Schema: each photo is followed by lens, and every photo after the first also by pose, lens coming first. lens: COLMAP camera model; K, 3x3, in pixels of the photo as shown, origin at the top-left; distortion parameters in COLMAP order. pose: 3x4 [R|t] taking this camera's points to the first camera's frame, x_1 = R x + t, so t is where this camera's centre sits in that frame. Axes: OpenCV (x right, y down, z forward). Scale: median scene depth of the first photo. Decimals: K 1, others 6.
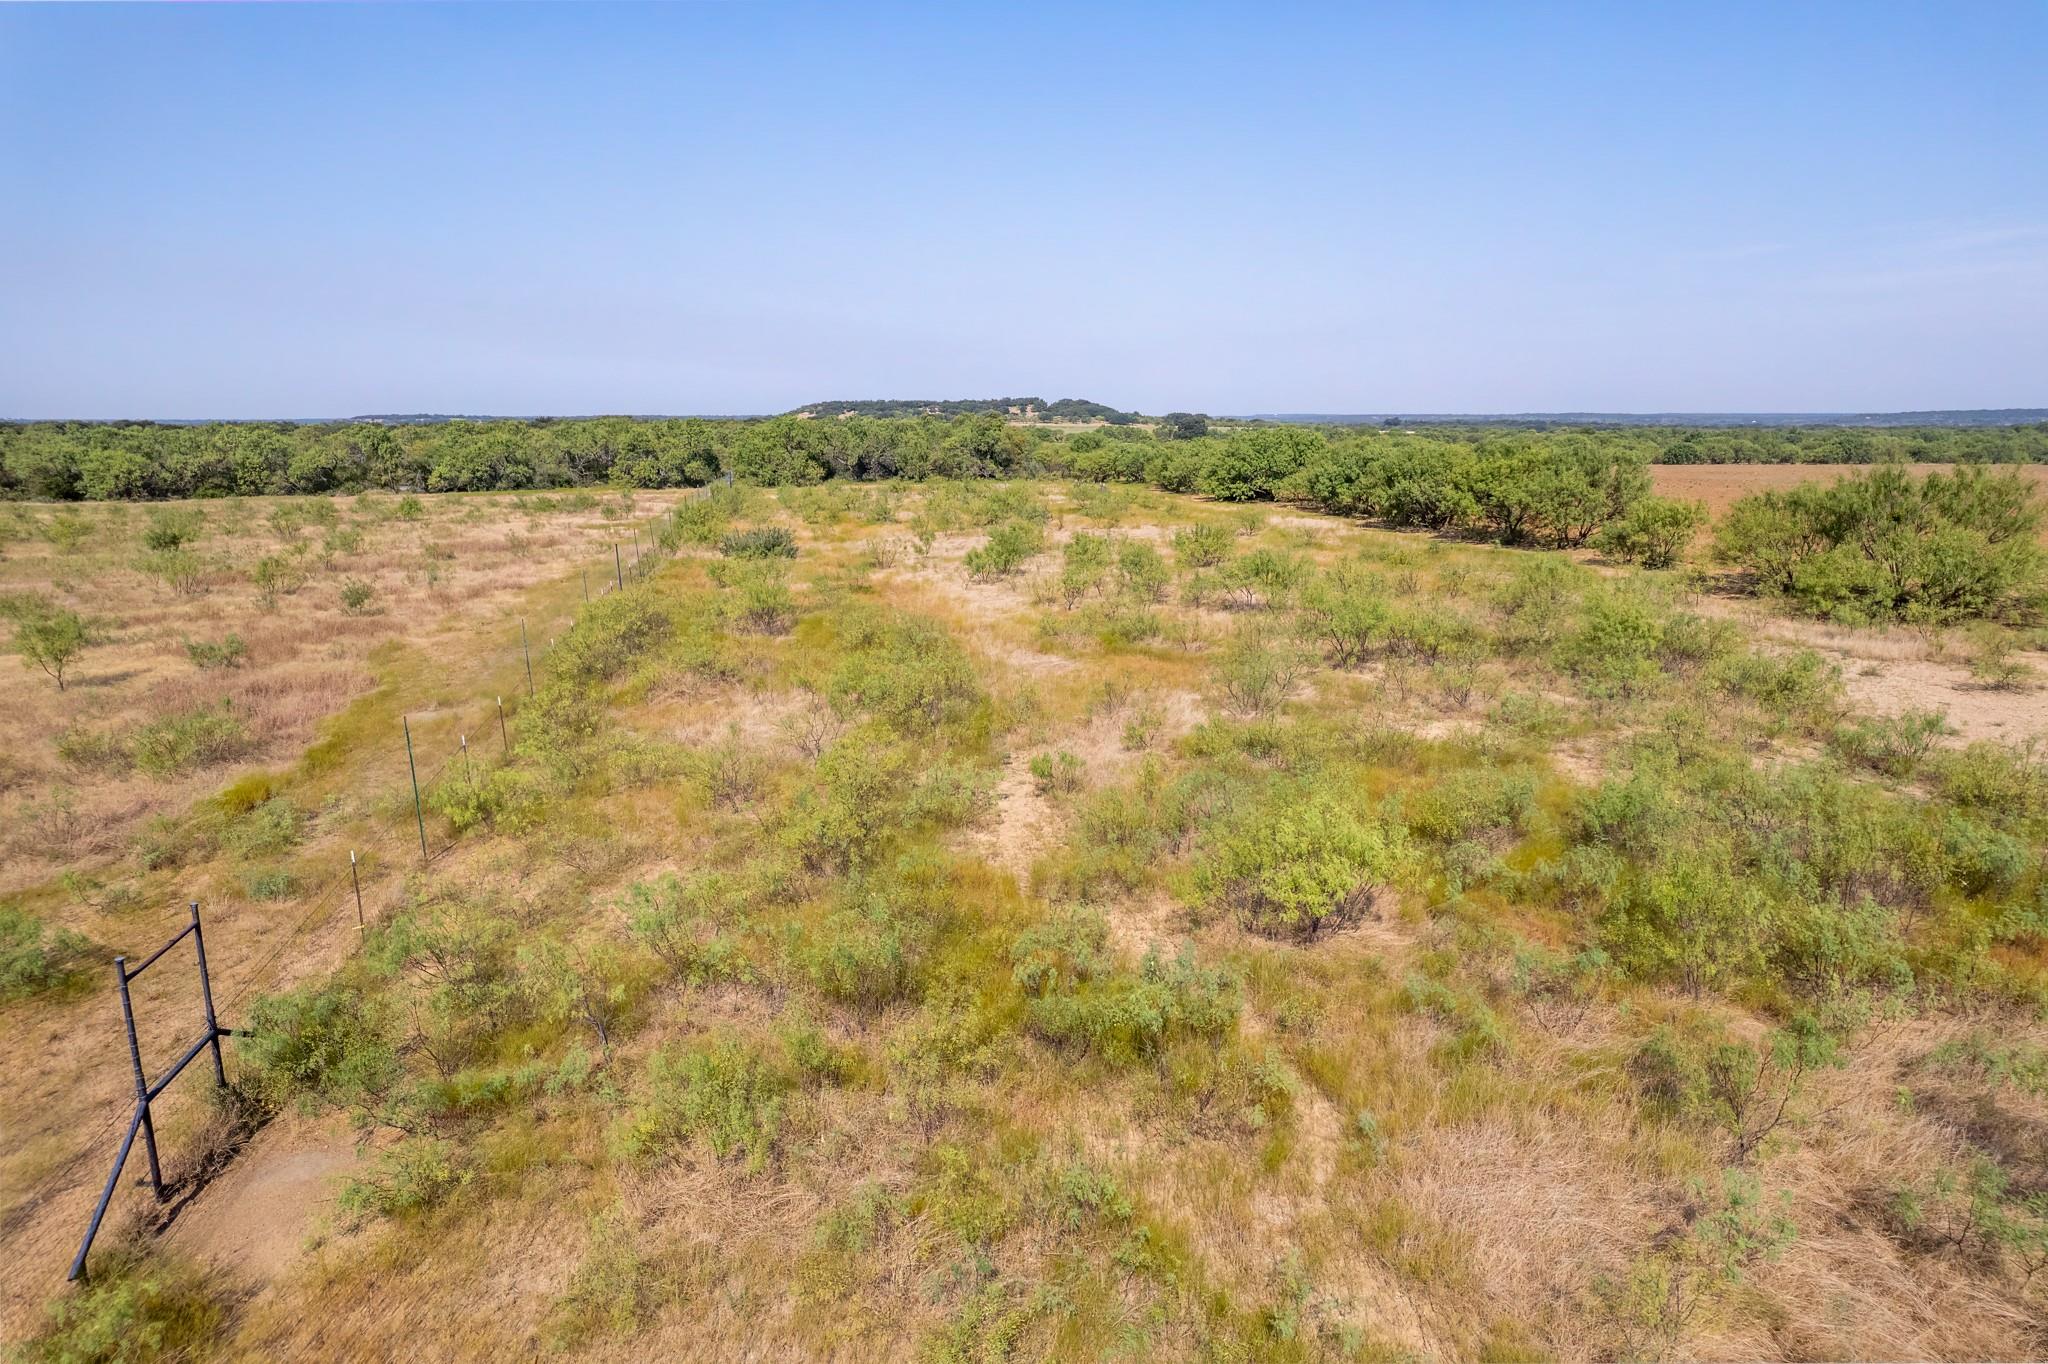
lens RADIAL K [[1308.0, 0, 1030.9], [0, 1308.0, 686.0], [0, 0, 1]] dist [-0.066704, 0.059082]
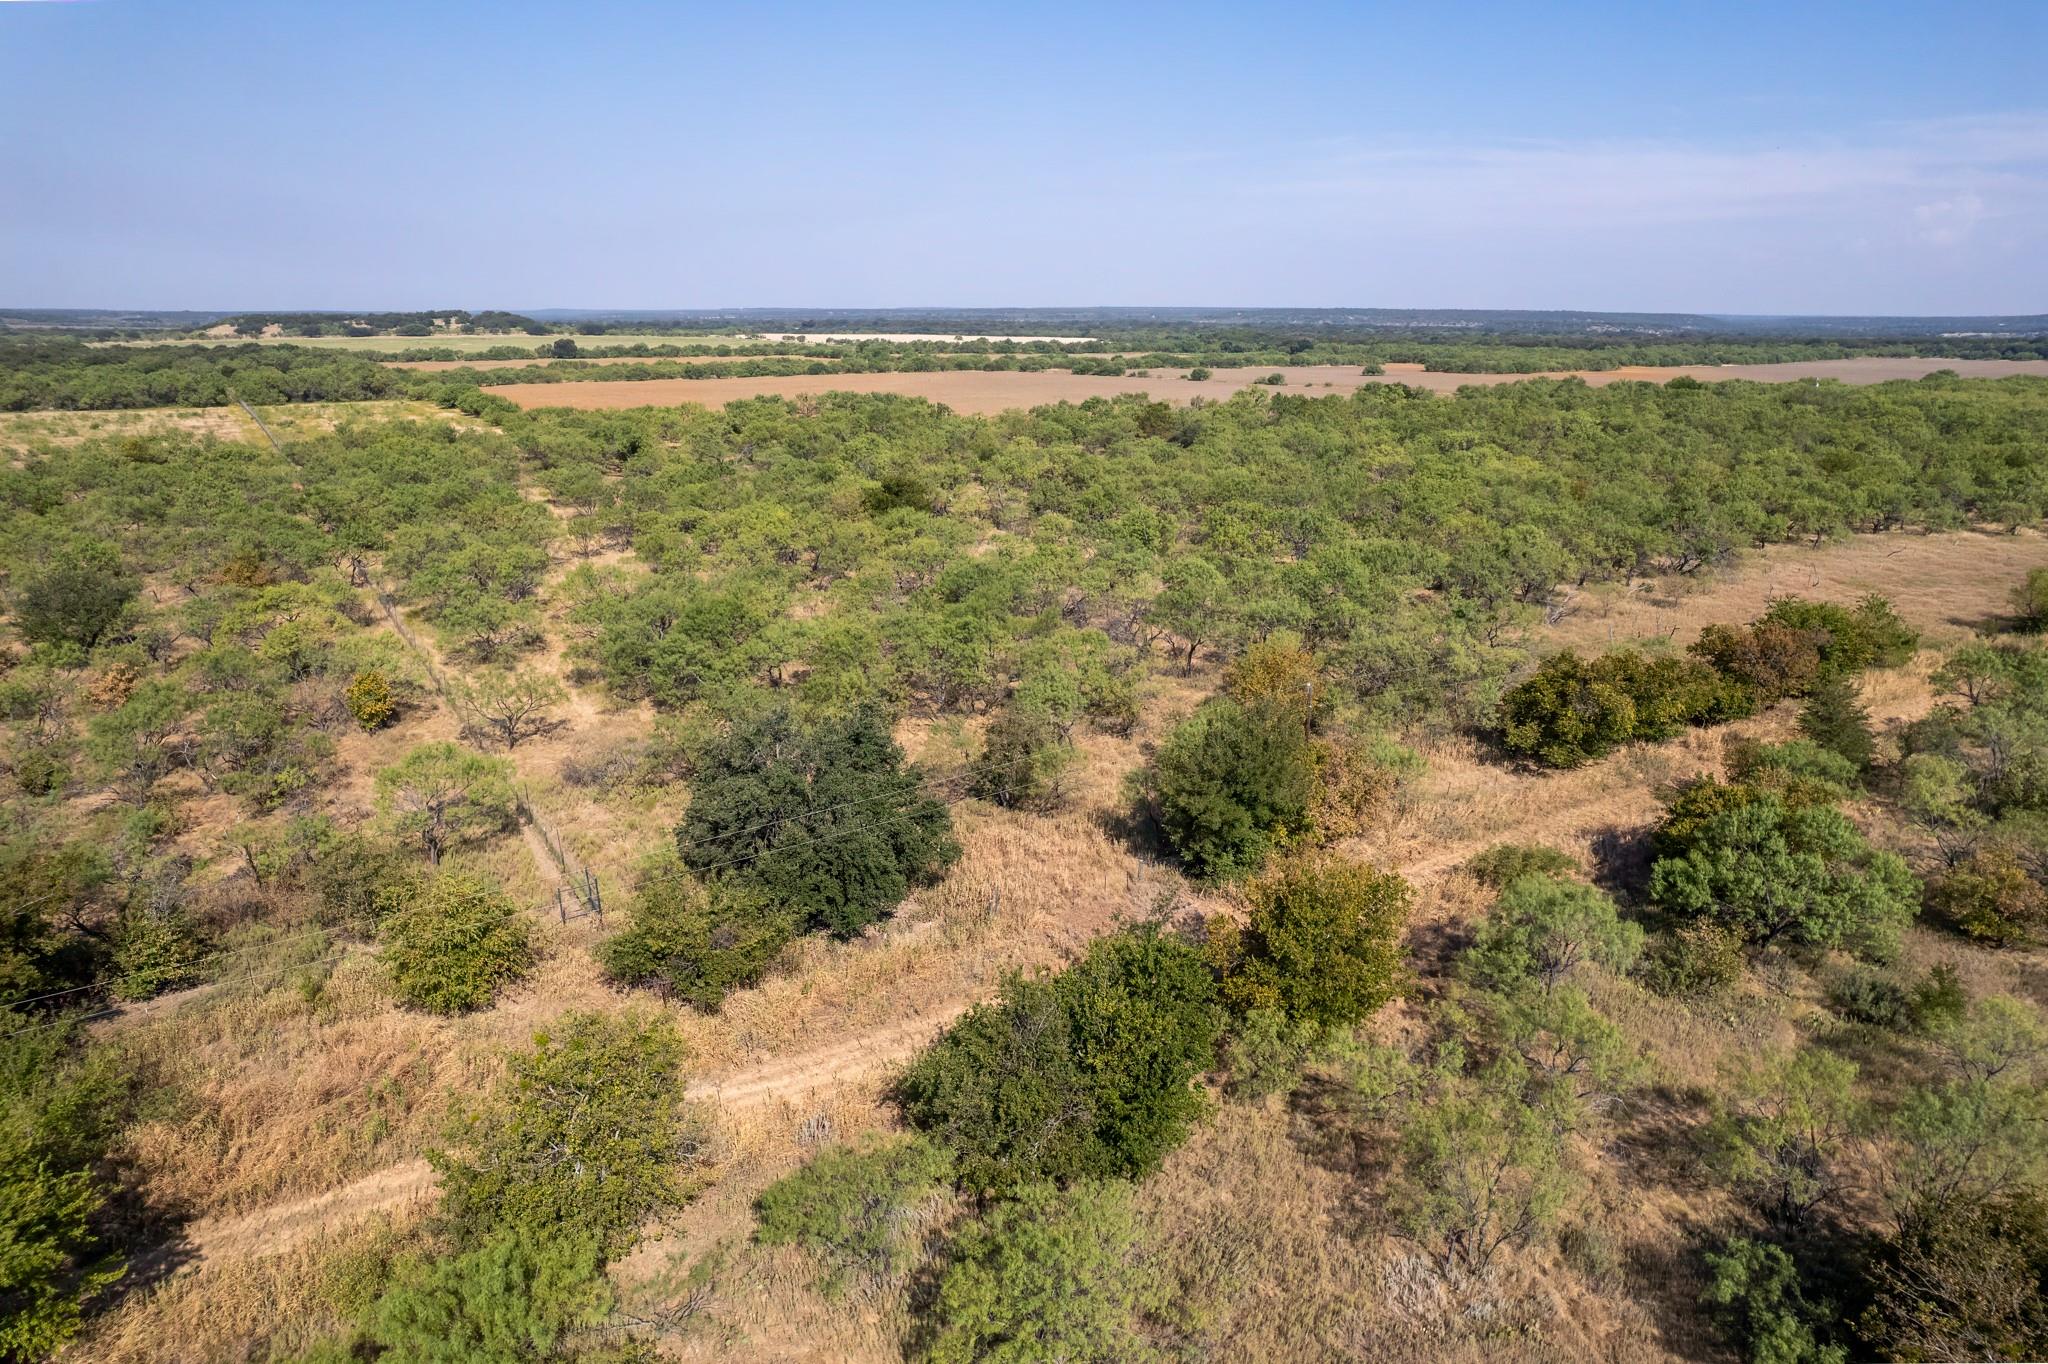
lens RADIAL K [[1319.2, 0, 1032.4], [0, 1319.2, 685.4], [0, 0, 1]] dist [-0.076878, 0.071133]
pose [[0.927307, -0.096851, 0.361556, 0.065743], [0.068742, 0.993581, 0.089846, 0.079554], [-0.367936, -0.058461, 0.928011, -0.579835]]
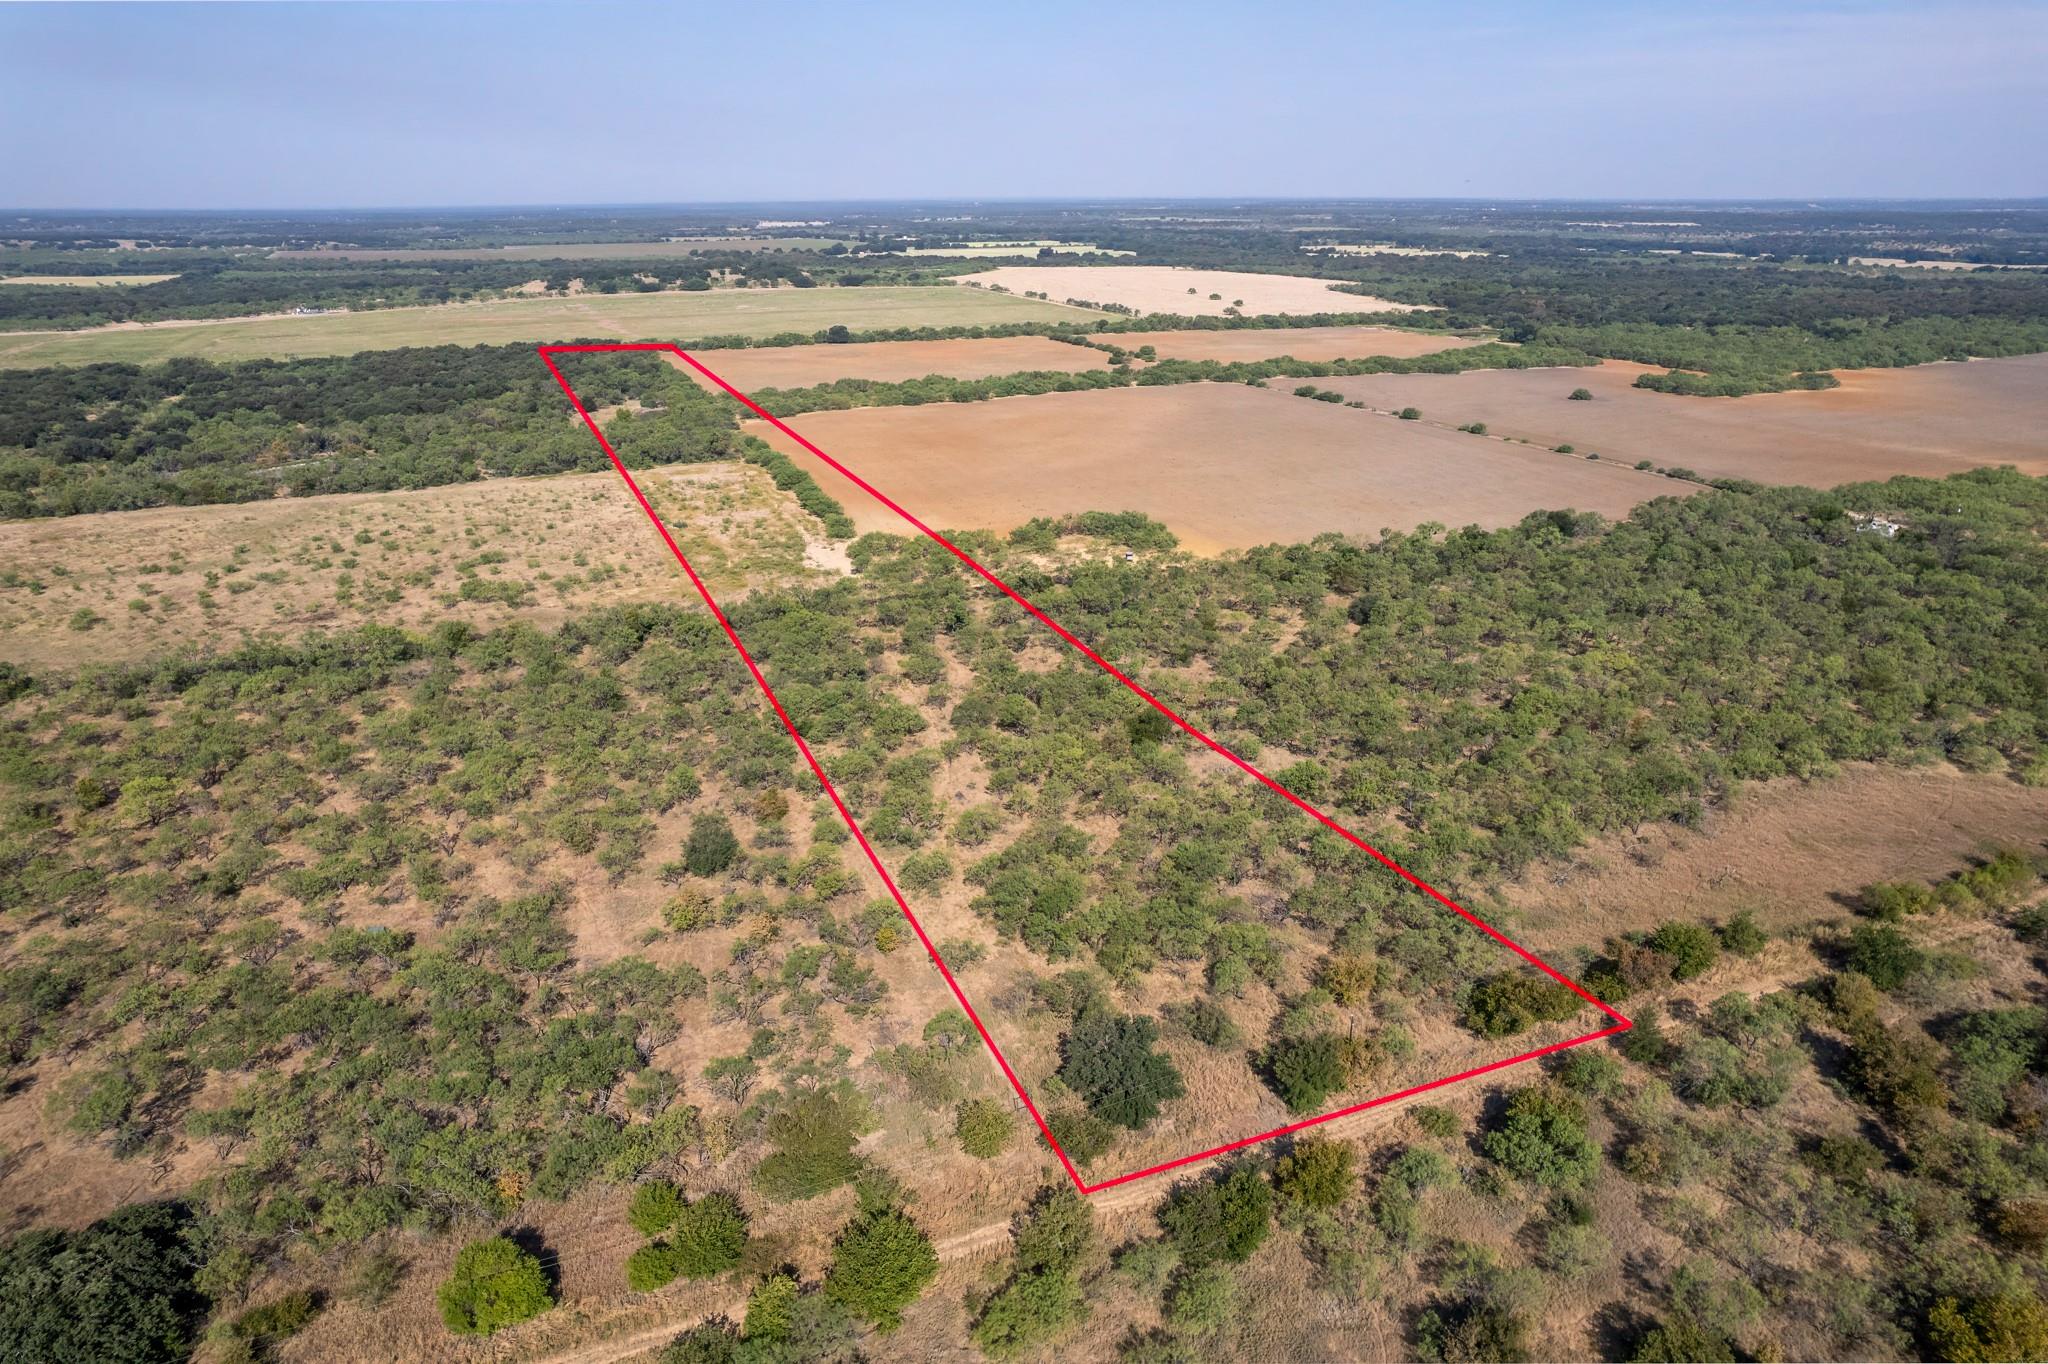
lens RADIAL K [[1308.0, 0, 1030.9], [0, 1308.0, 686.0], [0, 0, 1]] dist [-0.066704, 0.059082]
pose [[0.977167, -0.077518, 0.197828, 0.015672], [0.044898, 0.985381, 0.164343, -0.041680], [-0.207675, -0.151709, 0.966362, -0.732558]]
